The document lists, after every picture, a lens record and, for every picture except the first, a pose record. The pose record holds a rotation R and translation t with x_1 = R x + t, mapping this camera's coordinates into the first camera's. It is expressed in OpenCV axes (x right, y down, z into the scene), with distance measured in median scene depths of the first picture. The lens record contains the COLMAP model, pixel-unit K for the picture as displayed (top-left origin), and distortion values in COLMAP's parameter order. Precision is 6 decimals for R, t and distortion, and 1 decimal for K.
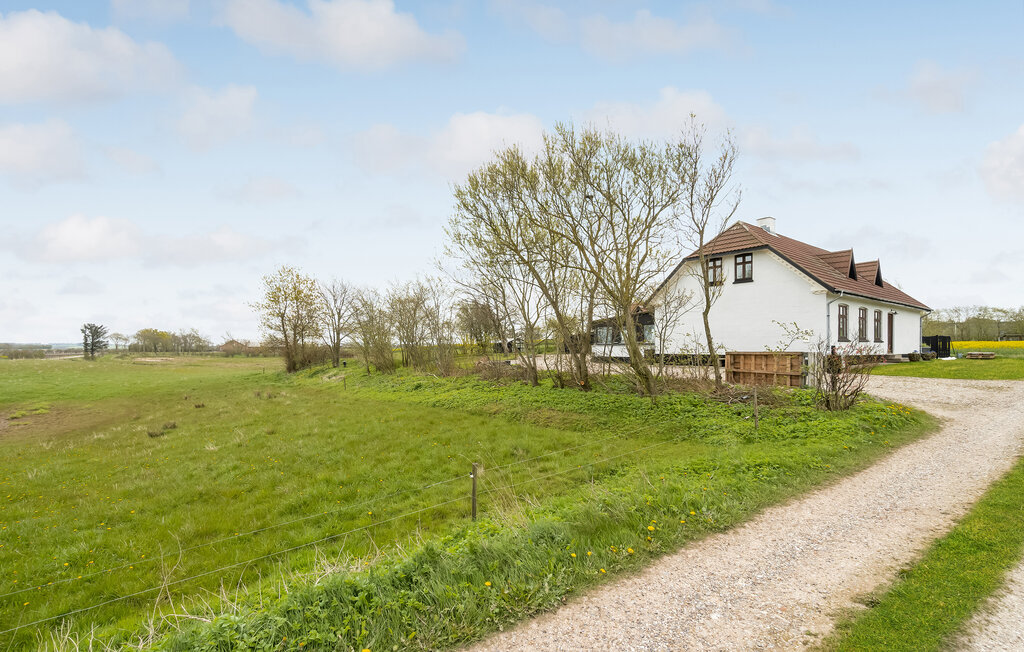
lens RADIAL K [[465.5, 0, 515.2], [0, 465.5, 335.0], [0, 0, 1]] dist [0.026033, 0.000237]
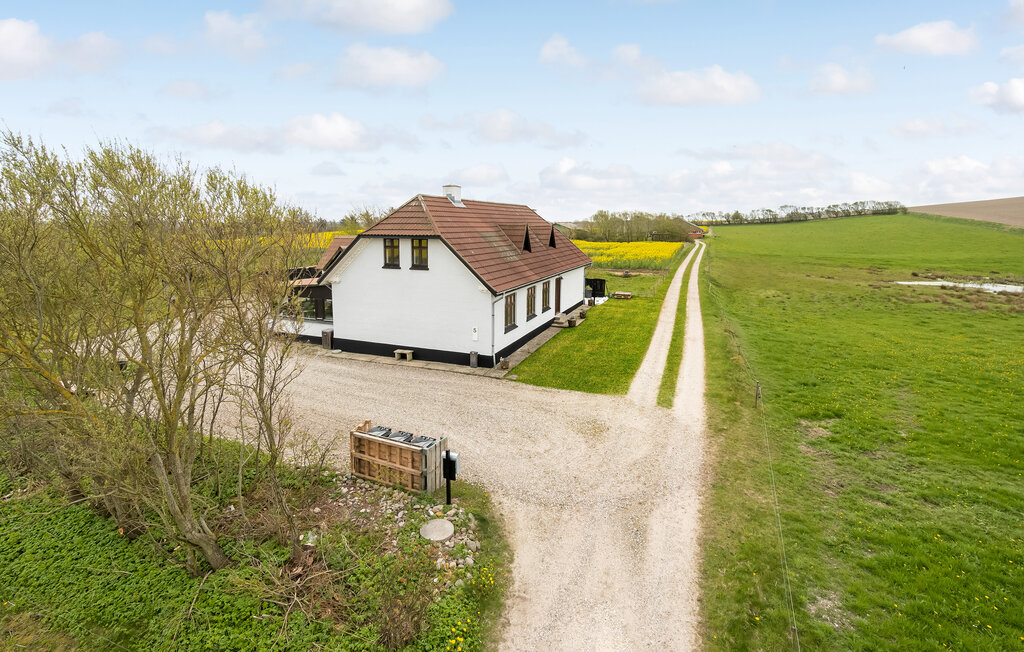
lens RADIAL K [[476.5, 0, 508.9], [0, 476.5, 246.8], [0, 0, 1]] dist [0.001023, 0.000093]
pose [[0.878293, -0.028820, 0.477254, 0.184934], [-0.001266, 0.998038, 0.062598, -0.195801], [-0.478121, -0.055583, 0.876533, 0.105600]]
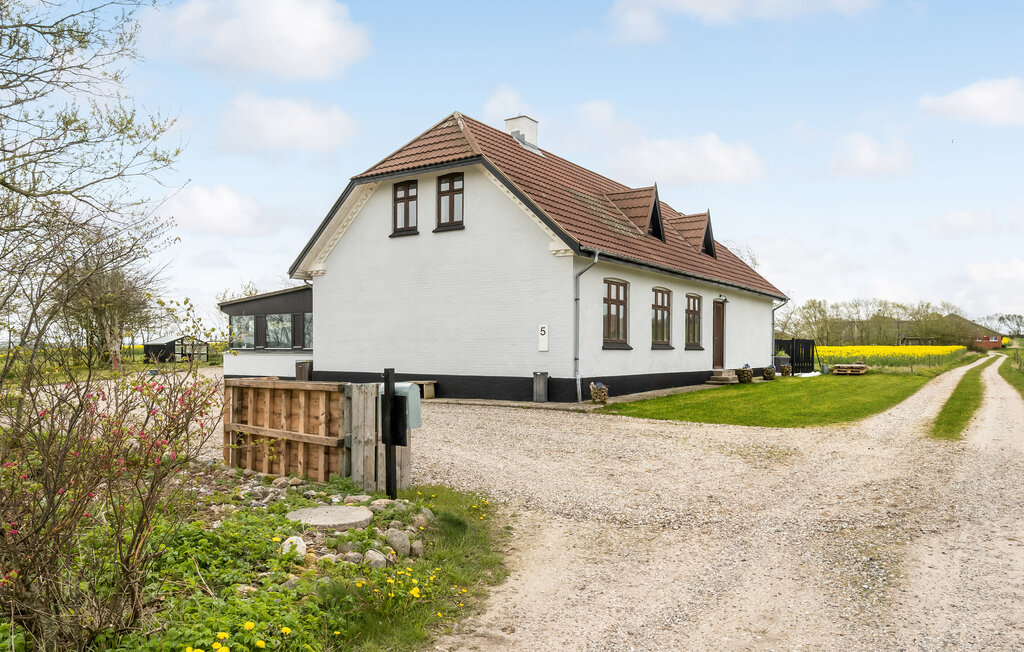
lens RADIAL K [[731.3, 0, 512.0], [0, 731.3, 326.0], [0, 0, 1]] dist [-0.000018, -0.002055]
pose [[0.956576, 0.010460, 0.291294, 0.298334], [-0.007330, 0.999903, -0.011833, -0.001683], [-0.291389, 0.009184, 0.956560, 0.215314]]
